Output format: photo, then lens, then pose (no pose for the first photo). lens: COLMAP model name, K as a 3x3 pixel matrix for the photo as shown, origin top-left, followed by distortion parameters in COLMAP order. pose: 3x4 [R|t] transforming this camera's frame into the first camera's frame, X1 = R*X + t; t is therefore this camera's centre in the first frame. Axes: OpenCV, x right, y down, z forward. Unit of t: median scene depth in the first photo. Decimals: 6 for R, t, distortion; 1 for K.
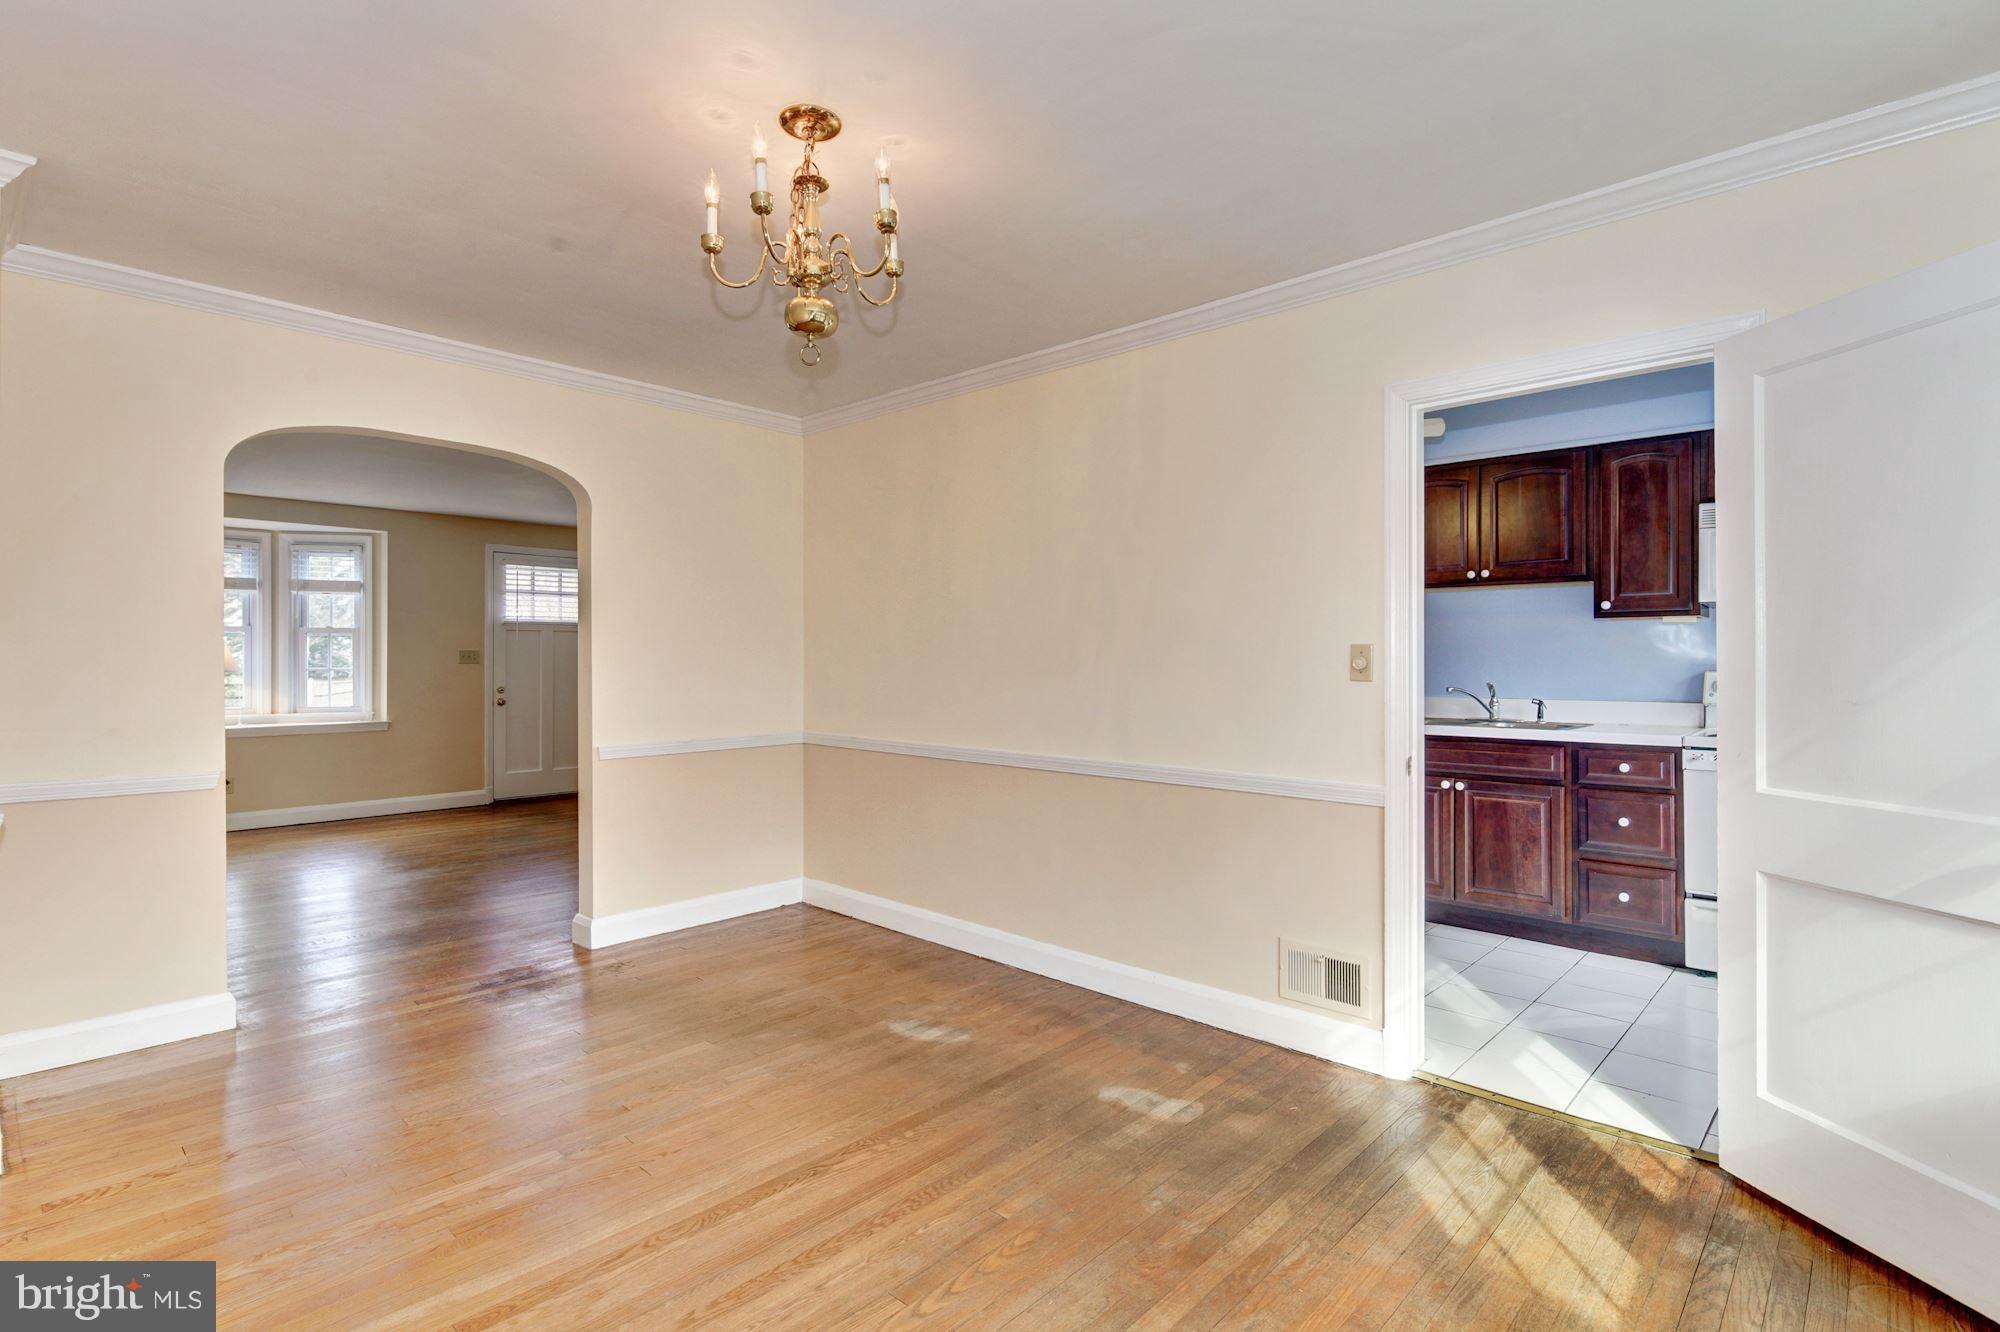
lens RADIAL K [[969.3, 0, 993.4], [0, 969.3, 658.9], [0, 0, 1]] dist [0.007945, -0.005306]
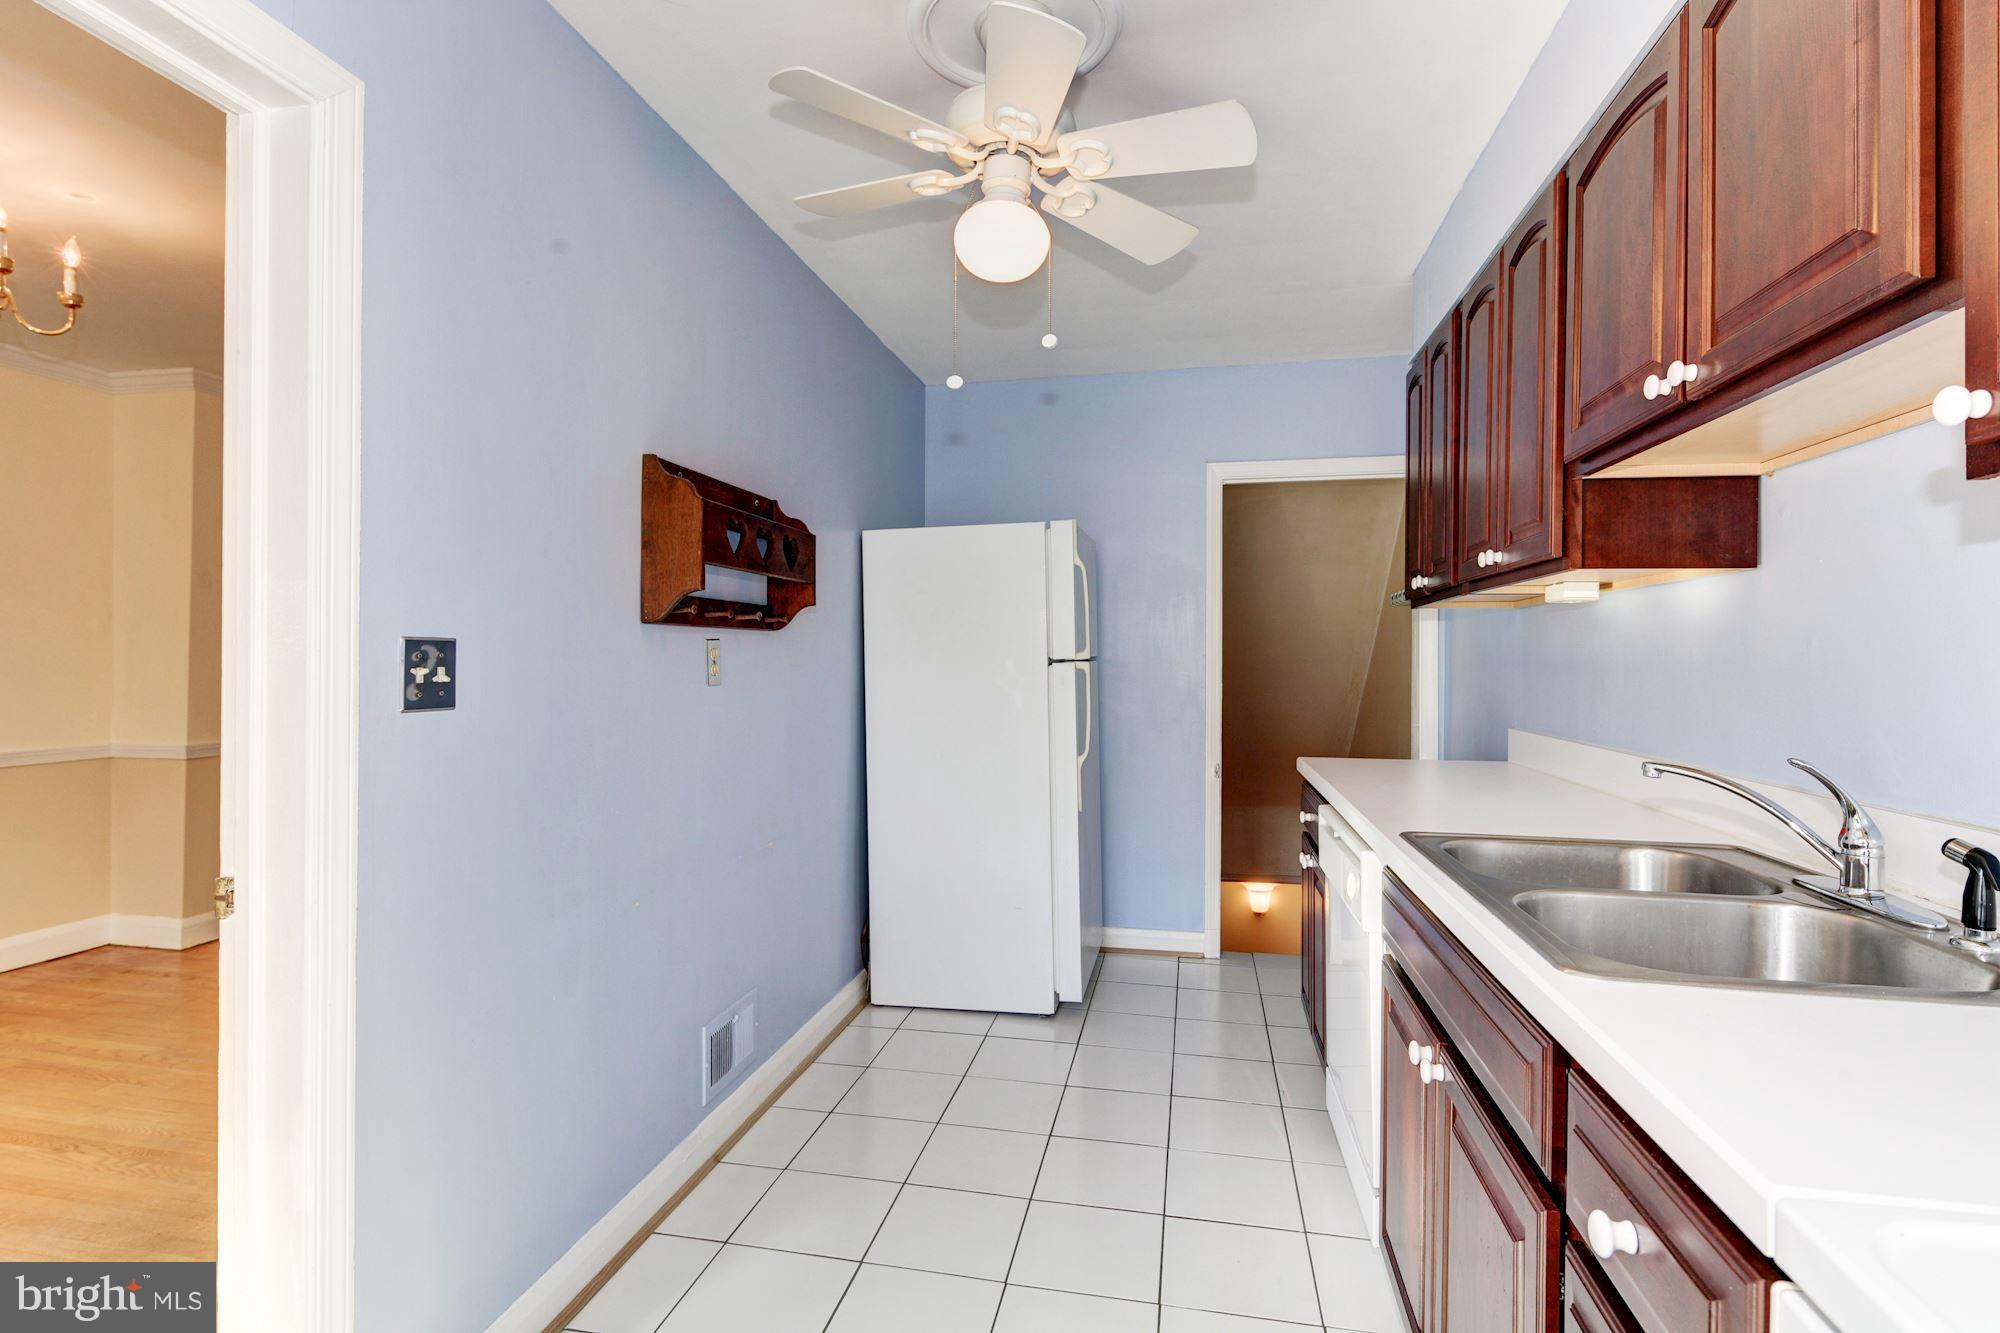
lens RADIAL K [[969.3, 0, 993.4], [0, 969.3, 659.4], [0, 0, 1]] dist [0.007945, -0.005306]
pose [[0.526415, 0.004415, -0.850216, 1.292087], [-0.005630, 0.999983, 0.001707, -0.007604], [0.850209, 0.003888, 0.526431, 1.359424]]
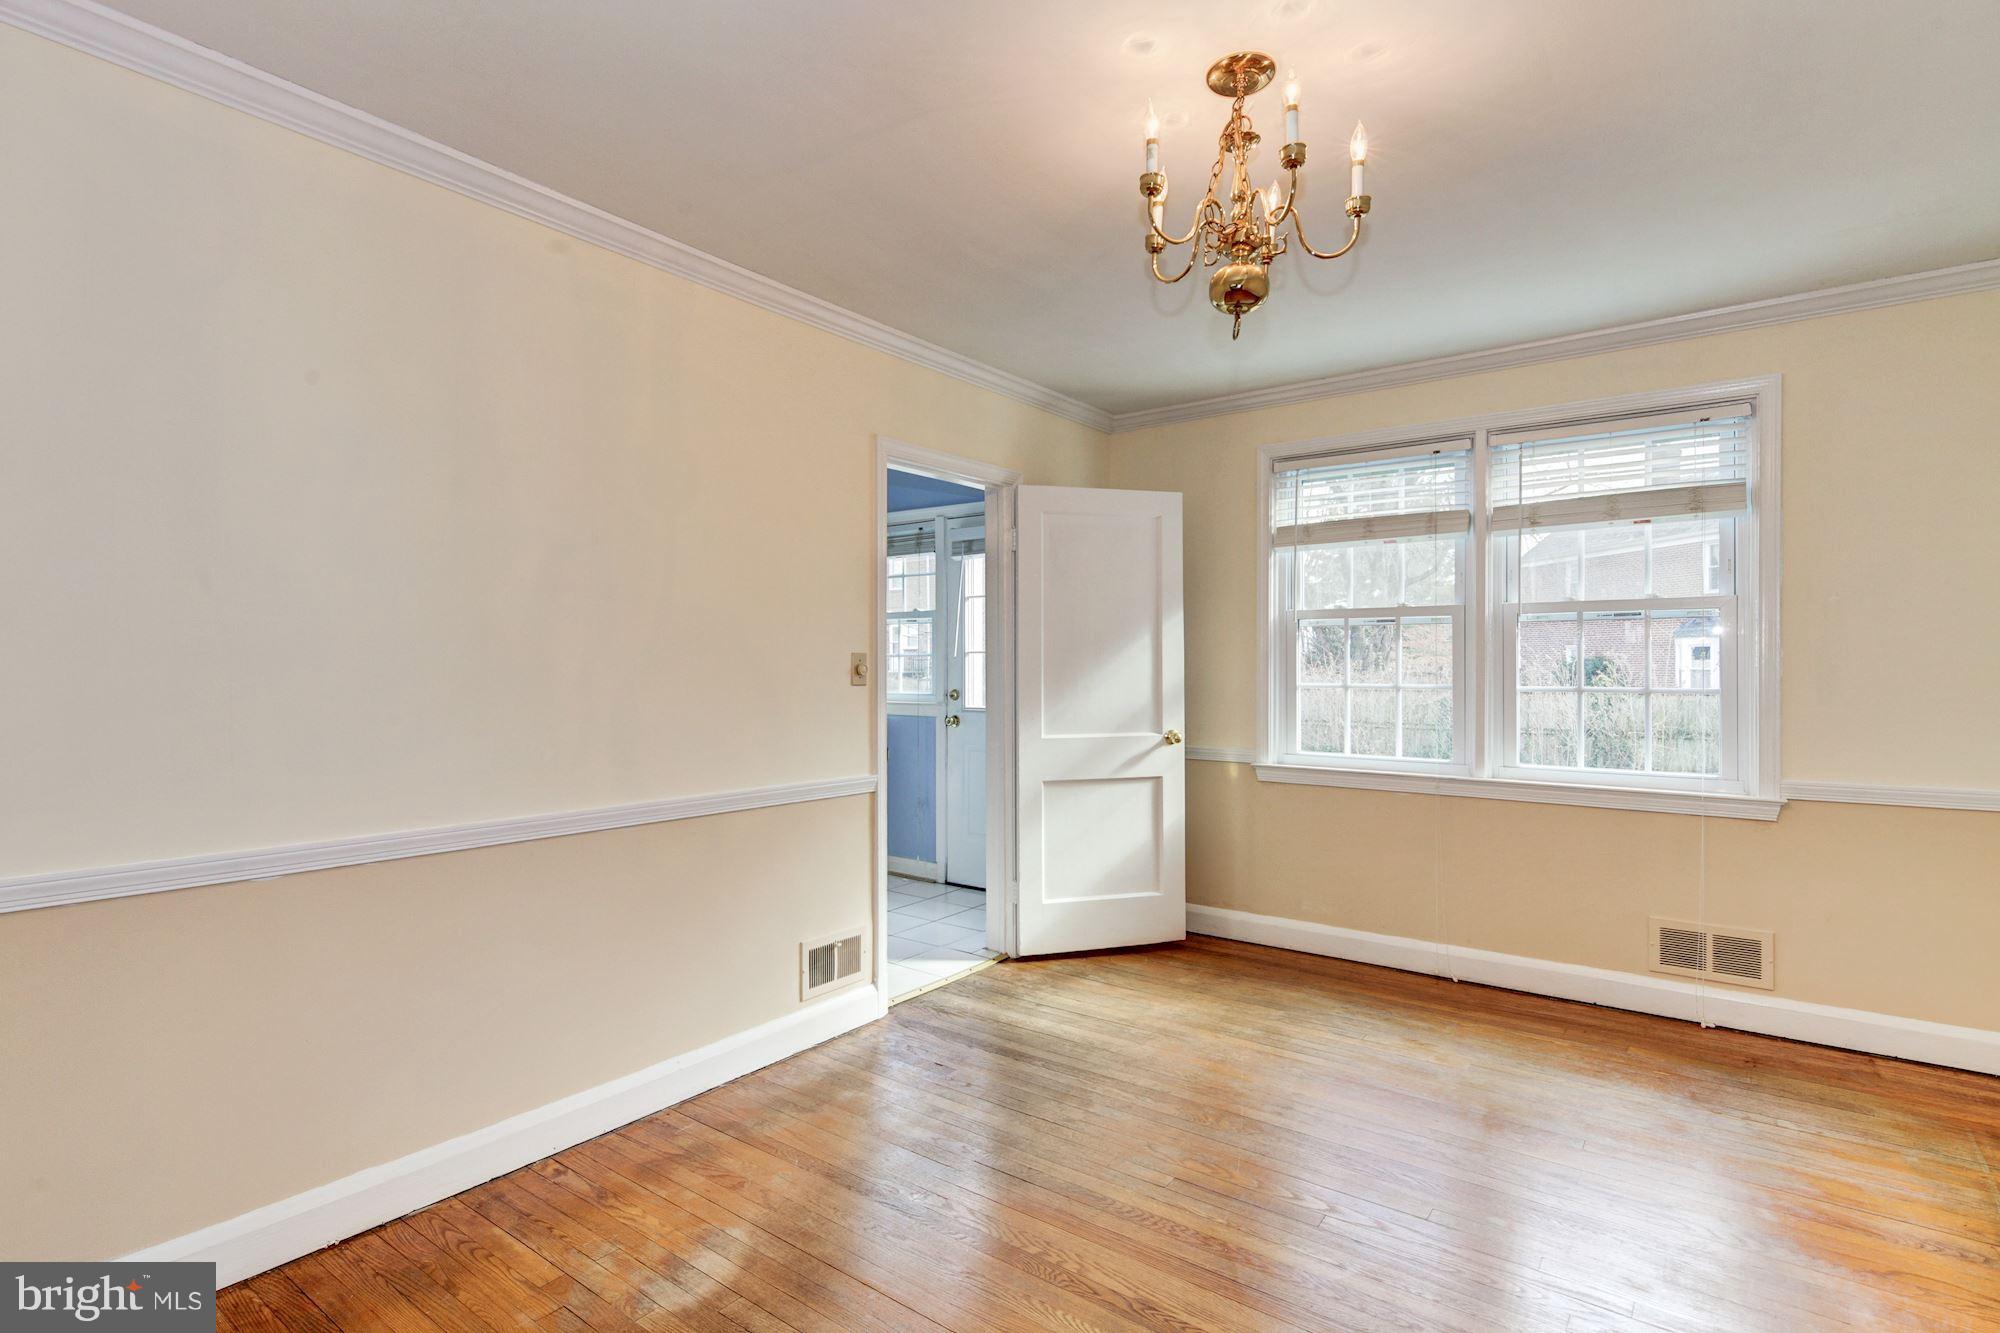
lens RADIAL K [[969.3, 0, 993.4], [0, 969.3, 659.4], [0, 0, 1]] dist [0.007945, -0.005306]
pose [[-0.105092, 0.004721, 0.994451, -1.013622], [-0.000288, 0.999989, -0.004778, -0.002976], [-0.994462, -0.000789, -0.105089, 1.264736]]
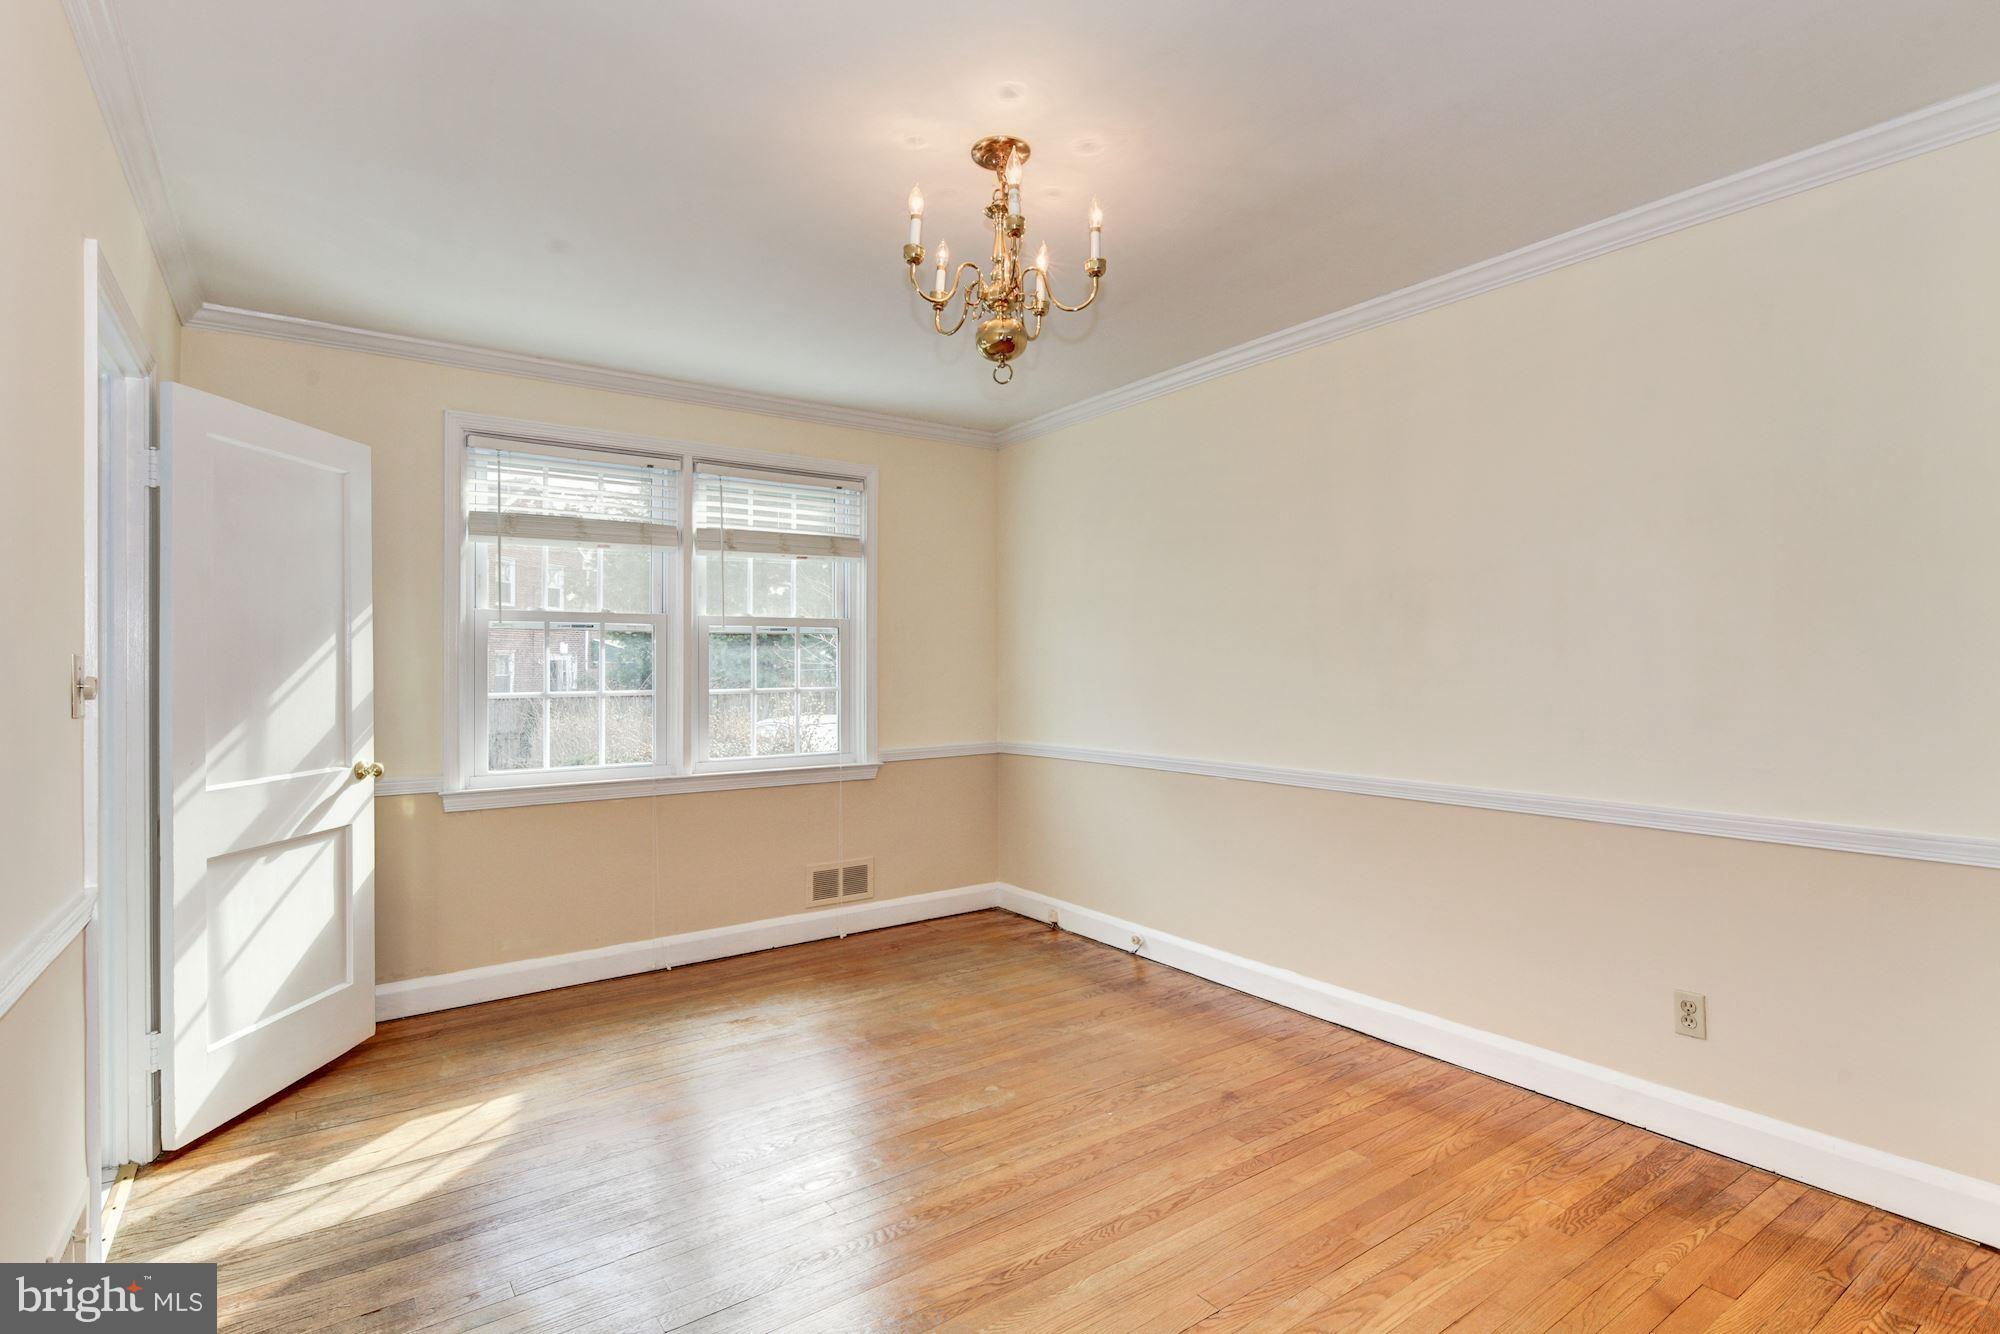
lens RADIAL K [[969.3, 0, 993.4], [0, 969.3, 659.9], [0, 0, 1]] dist [0.007945, -0.005306]
pose [[-0.979505, 0.008228, 0.201250, -0.367118], [0.006841, 0.999948, -0.007590, -0.004414], [-0.201302, -0.006058, -0.979510, 1.920665]]
